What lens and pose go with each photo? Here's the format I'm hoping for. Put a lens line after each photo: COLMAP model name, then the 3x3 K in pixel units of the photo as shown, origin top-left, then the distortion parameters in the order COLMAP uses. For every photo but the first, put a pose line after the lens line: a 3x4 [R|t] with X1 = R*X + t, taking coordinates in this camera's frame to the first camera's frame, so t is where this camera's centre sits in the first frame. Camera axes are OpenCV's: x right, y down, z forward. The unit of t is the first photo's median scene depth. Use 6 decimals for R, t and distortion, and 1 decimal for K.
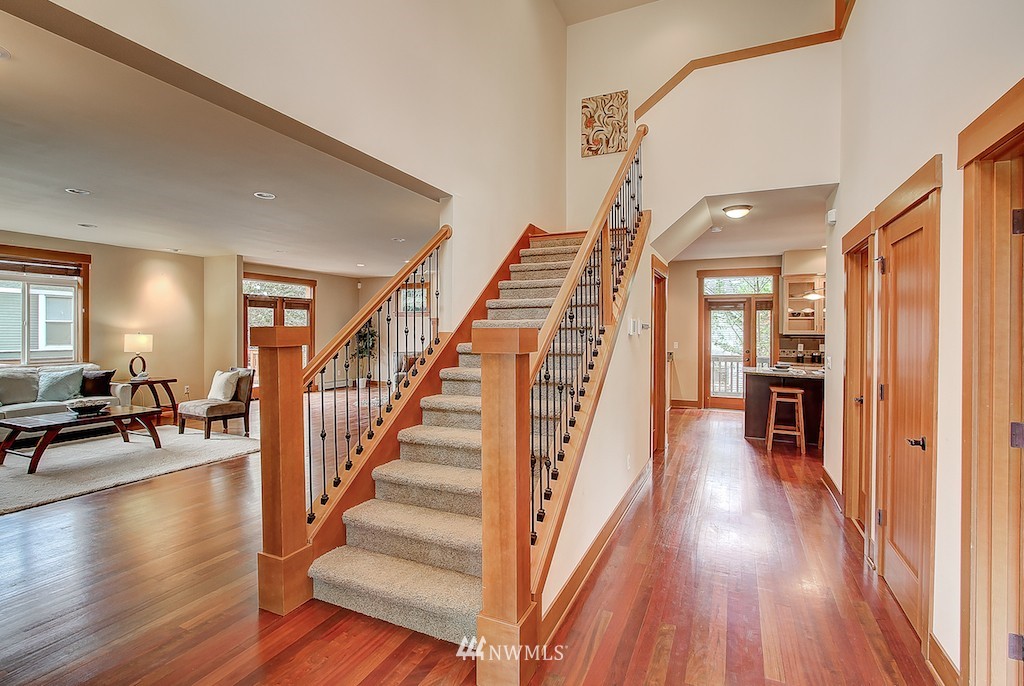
lens RADIAL K [[490.7, 0, 512.3], [0, 490.7, 340.2], [0, 0, 1]] dist [-0.009753, 0.001784]
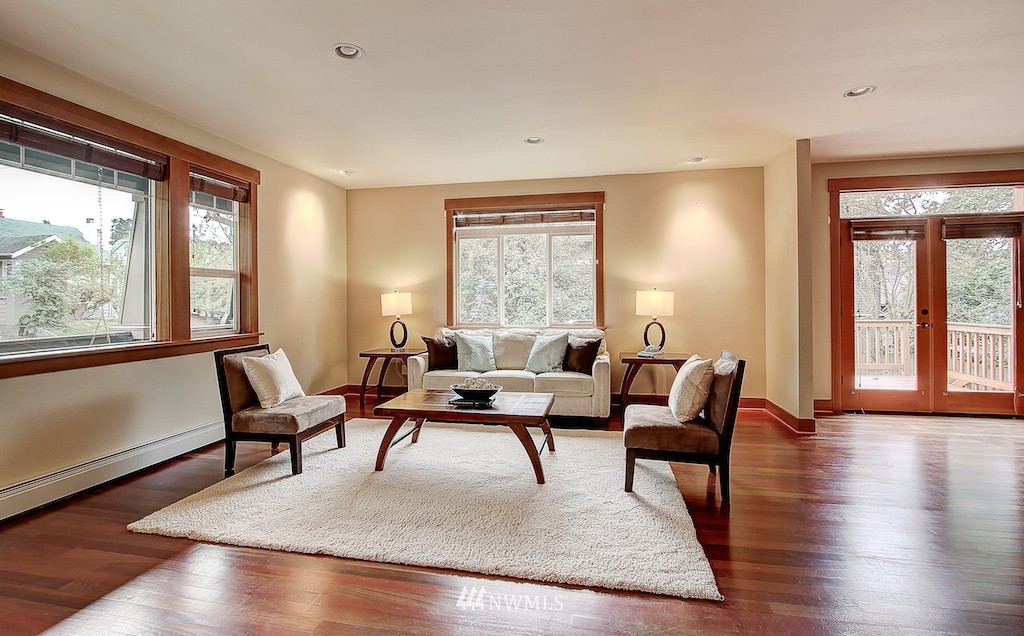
lens RADIAL K [[487.4, 0, 499.4], [0, 487.4, 292.5], [0, 0, 1]] dist [0.002318, 0.000261]
pose [[0.246286, -0.012755, -0.969113, -0.137297], [-0.009138, 0.999838, -0.015482, 0.003578], [0.969154, 0.012669, 0.246129, 0.635712]]
